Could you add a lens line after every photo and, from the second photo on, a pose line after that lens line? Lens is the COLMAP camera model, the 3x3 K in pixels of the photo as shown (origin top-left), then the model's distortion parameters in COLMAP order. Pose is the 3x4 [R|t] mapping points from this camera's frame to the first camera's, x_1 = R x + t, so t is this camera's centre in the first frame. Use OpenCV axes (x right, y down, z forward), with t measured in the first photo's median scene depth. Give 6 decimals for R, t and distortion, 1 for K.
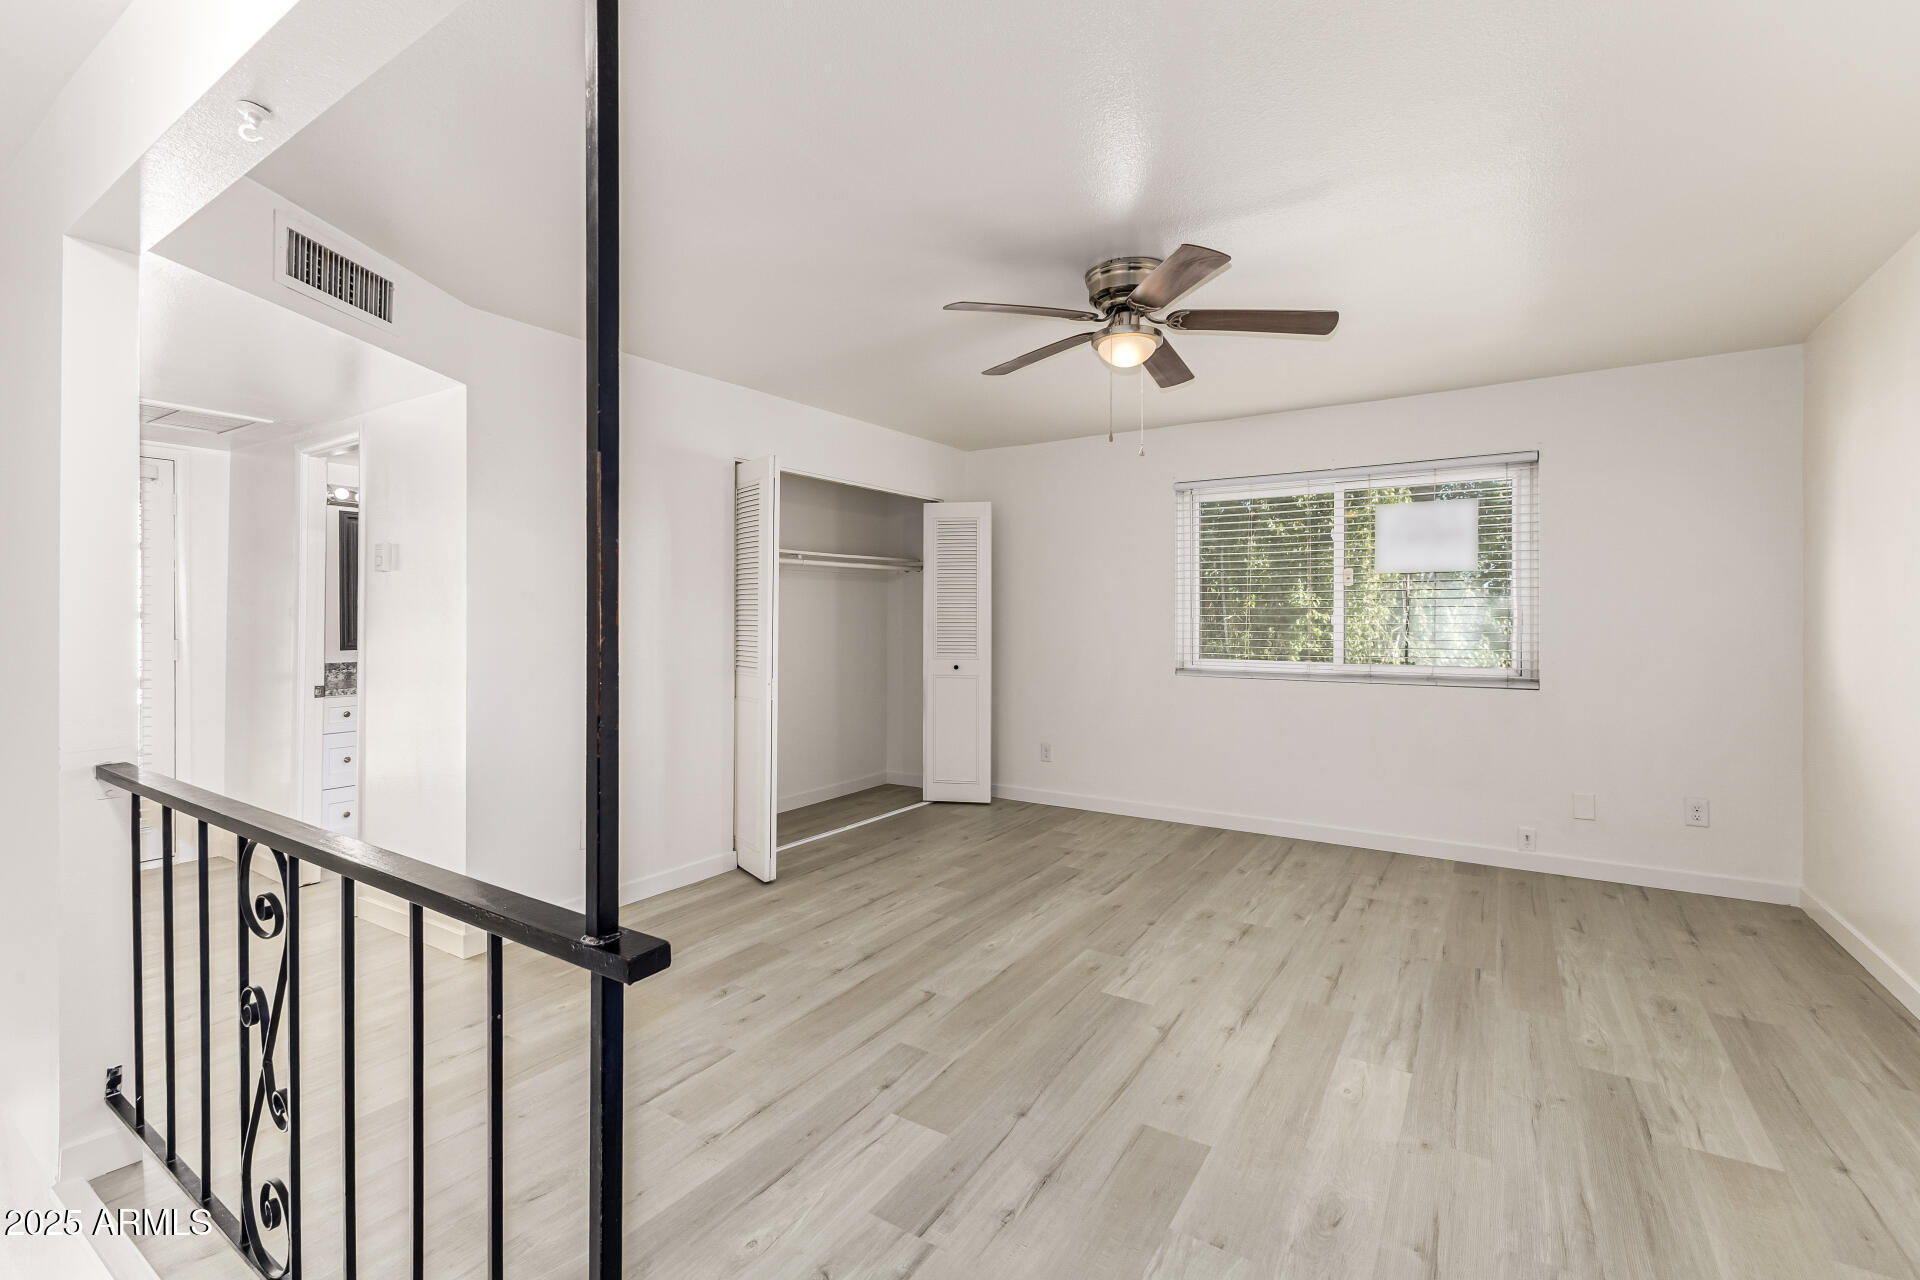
lens RADIAL K [[827.5, 0, 956.2], [0, 827.5, 614.0], [0, 0, 1]] dist [0.000852, 0.003473]
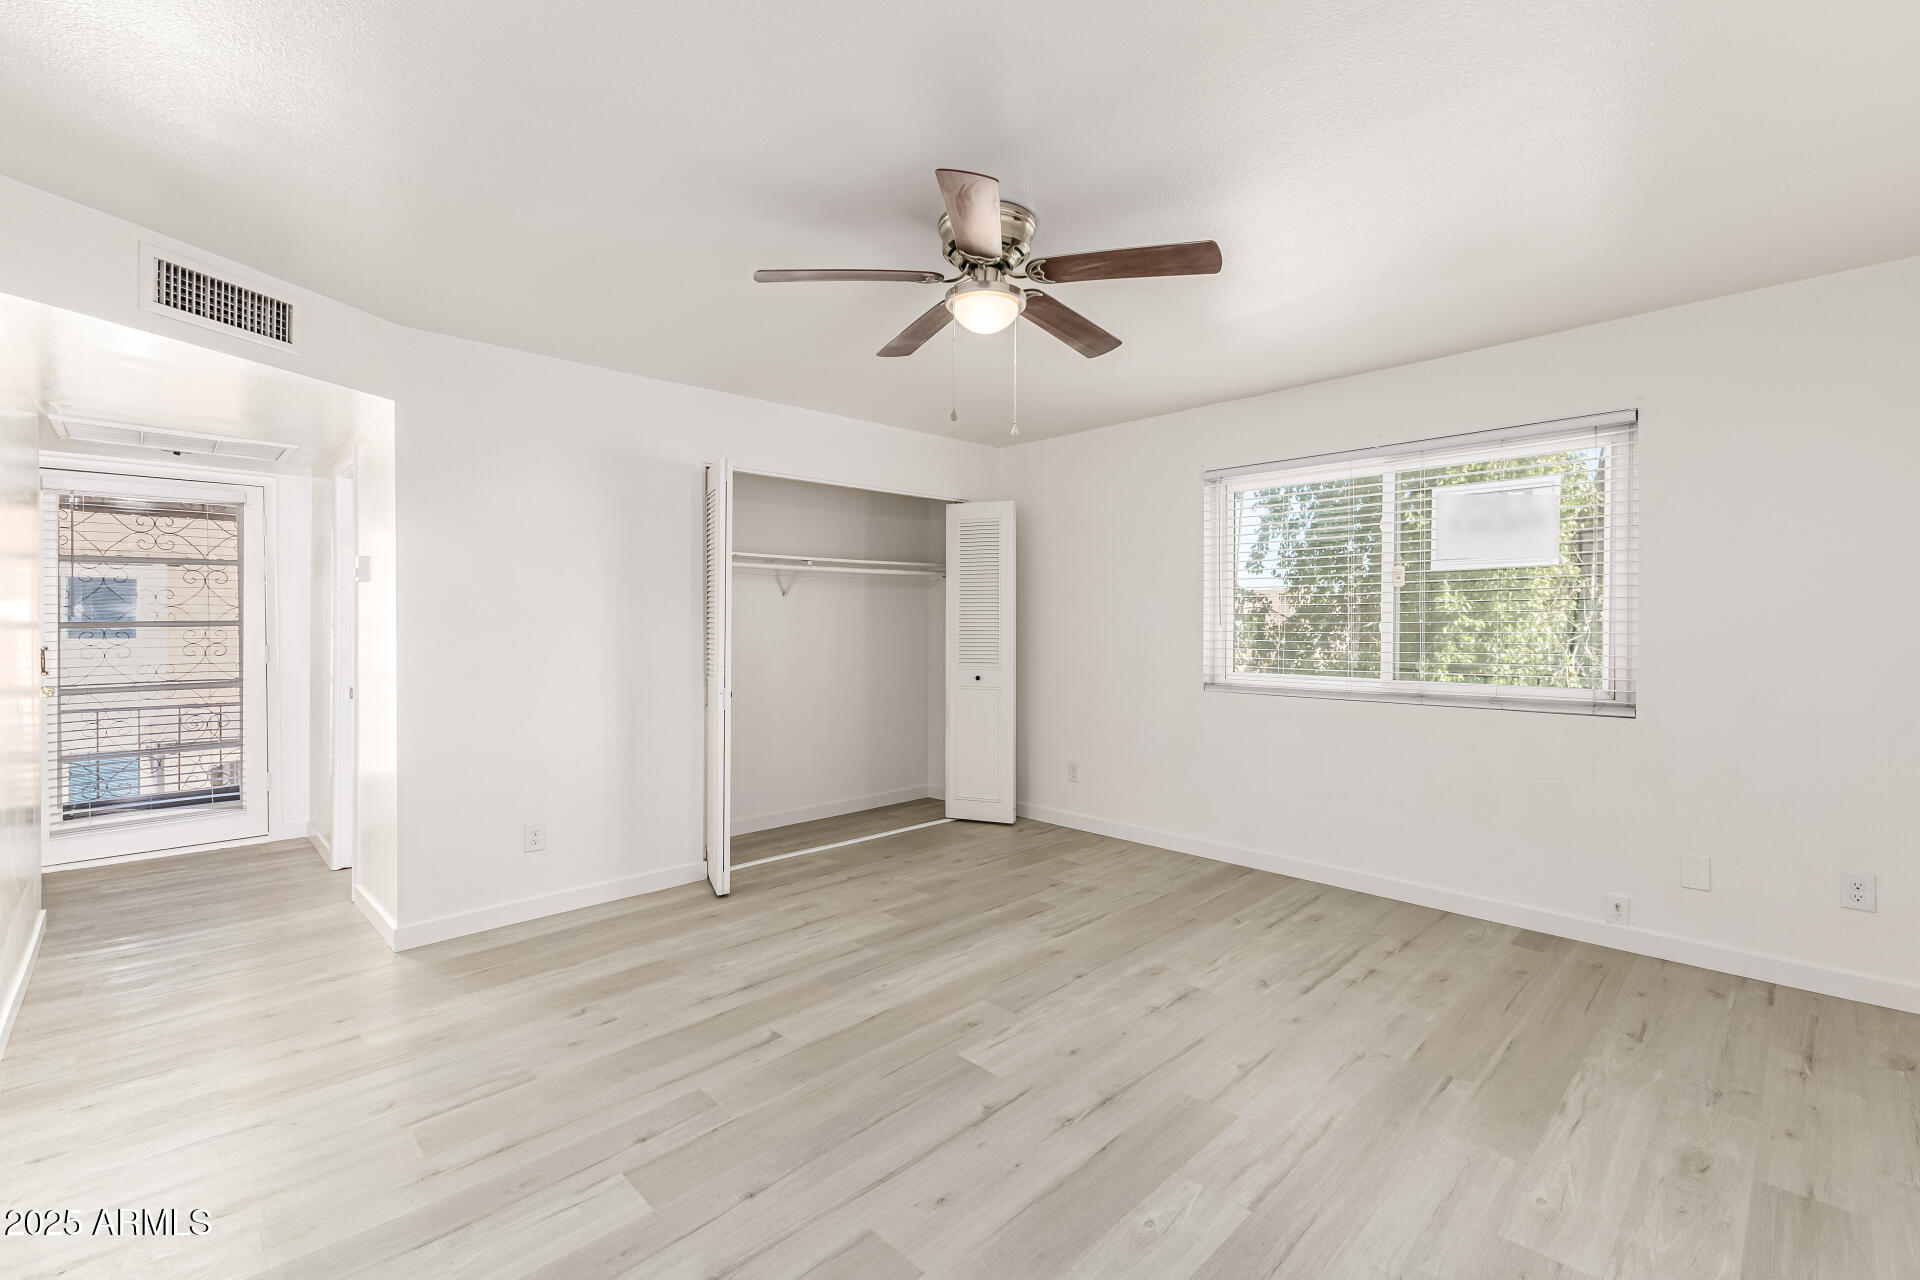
lens RADIAL K [[828.3, 0, 960.2], [0, 828.3, 631.0], [0, 0, 1]] dist [0.004008, 0.000027]
pose [[0.976470, 0.001425, -0.215647, 0.280358], [0.001159, 0.999929, 0.011854, -0.000029], [0.215648, -0.011825, 0.976400, 0.116529]]
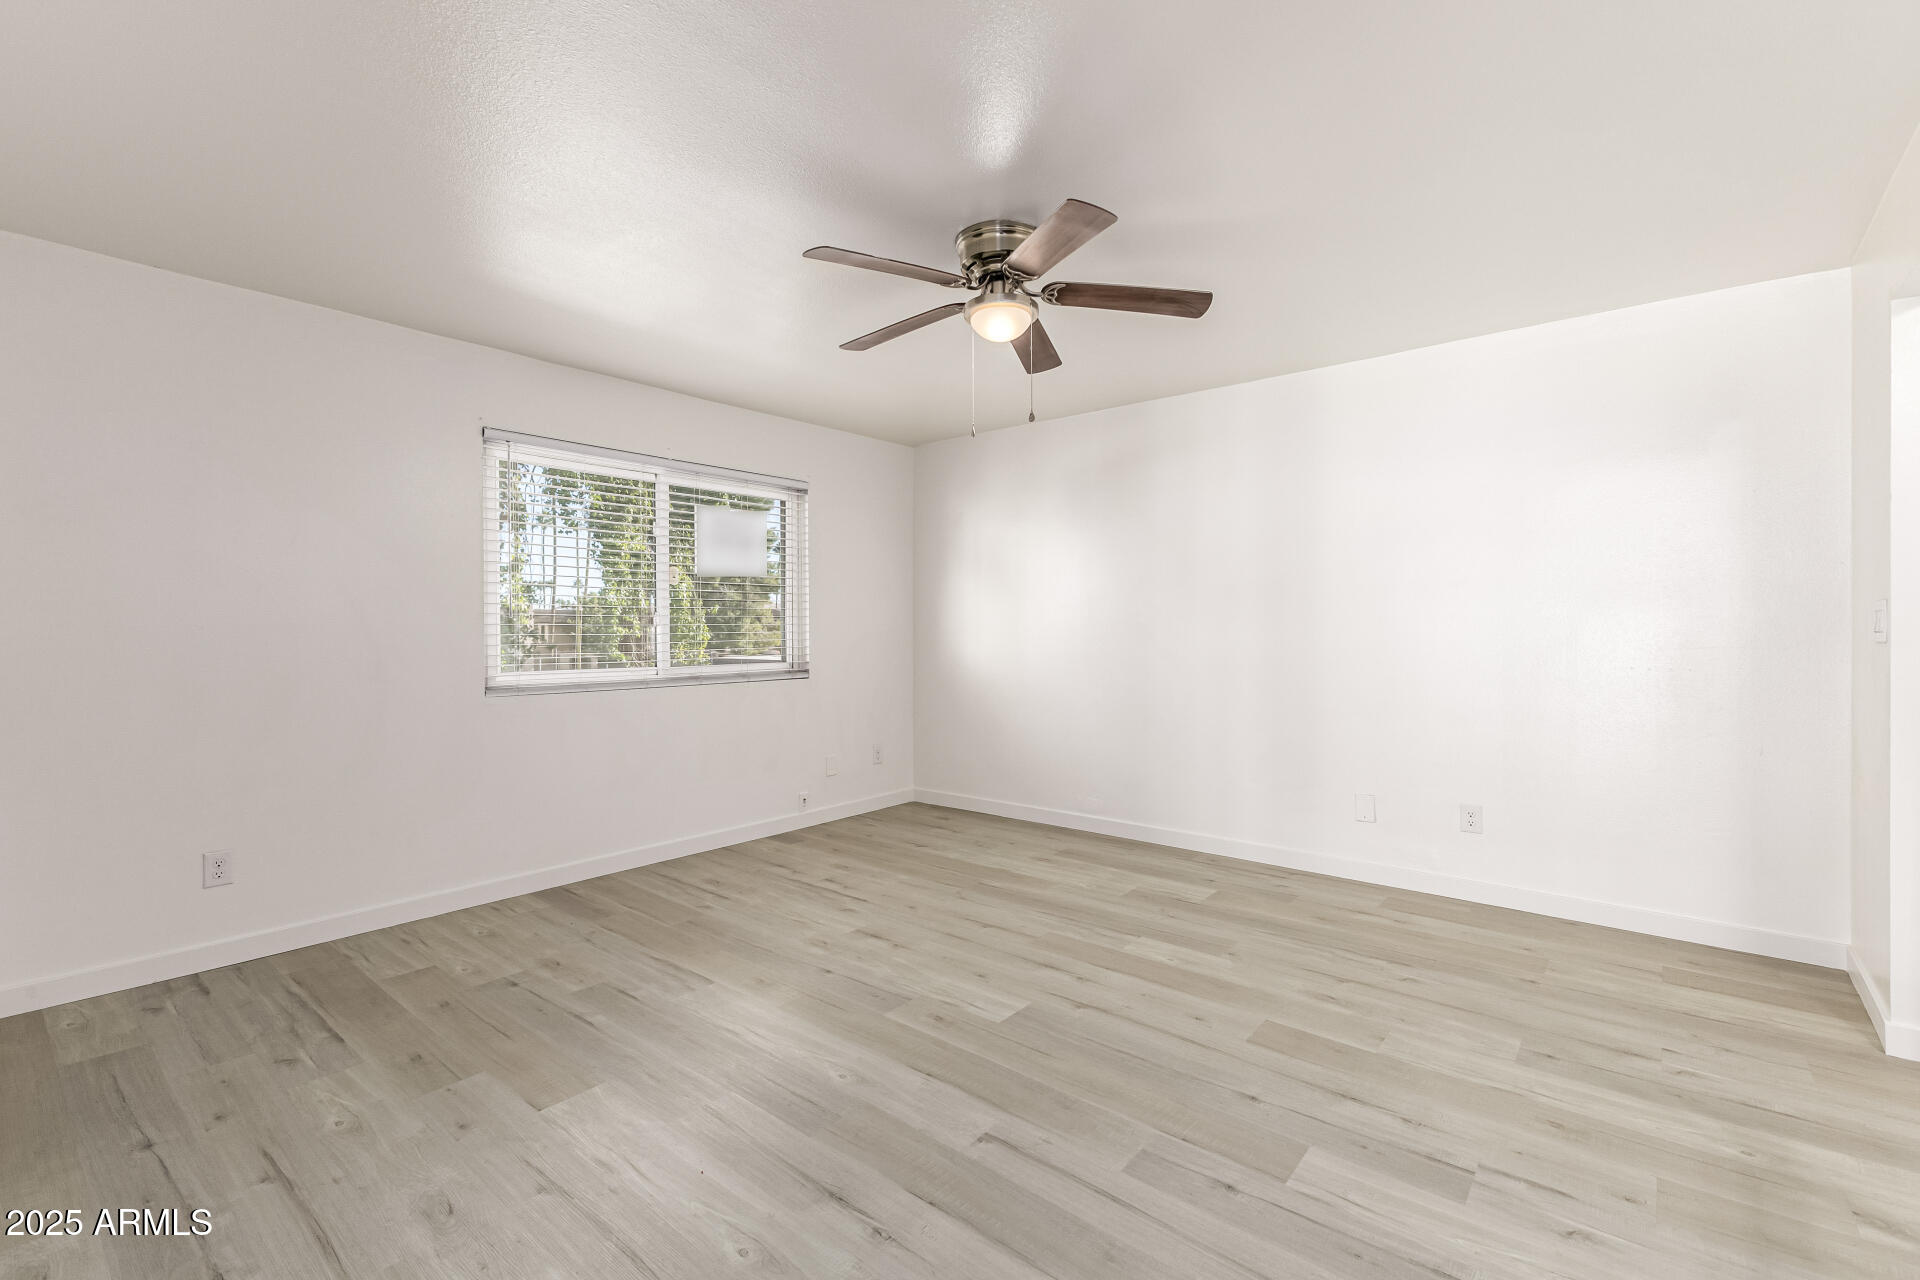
lens RADIAL K [[850.5, 0, 934.9], [0, 850.5, 626.9], [0, 0, 1]] dist [0.002886, 0.000293]
pose [[0.122112, 0.001518, 0.992515, -0.577825], [-0.000881, 0.999999, -0.001421, 0.019509], [-0.992516, -0.000700, 0.122113, 0.730297]]
